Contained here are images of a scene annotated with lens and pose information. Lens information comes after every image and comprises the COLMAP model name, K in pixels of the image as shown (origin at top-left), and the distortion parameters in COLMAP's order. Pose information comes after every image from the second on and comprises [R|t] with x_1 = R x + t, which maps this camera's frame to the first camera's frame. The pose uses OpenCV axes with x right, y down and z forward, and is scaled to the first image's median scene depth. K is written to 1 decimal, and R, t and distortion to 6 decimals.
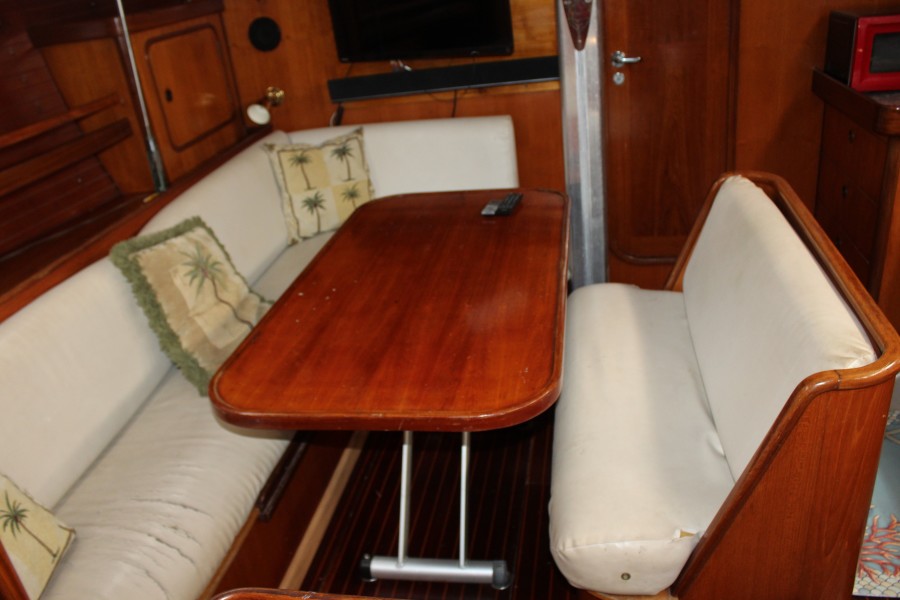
lens RADIAL K [[748.0, 0, 437.7], [0, 748.0, 298.6], [0, 0, 1]] dist [-0.157511, 0.125000]
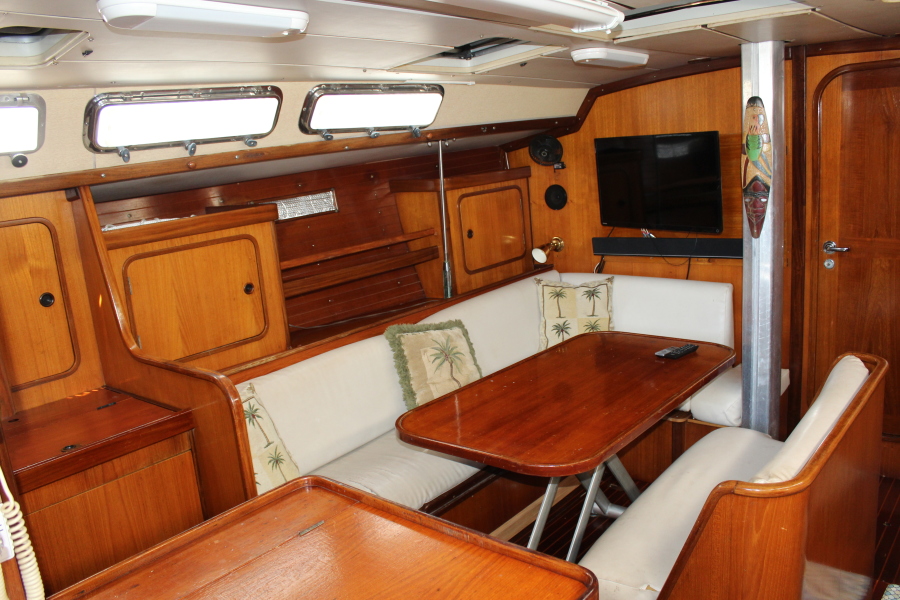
lens RADIAL K [[748.0, 0, 469.9], [0, 748.0, 296.6], [0, 0, 1]] dist [-0.157511, 0.125000]
pose [[0.877400, 0.143943, -0.457656, 0.351442], [-0.226093, 0.965418, -0.129810, 0.028133], [0.423144, 0.217368, 0.879603, -0.278863]]
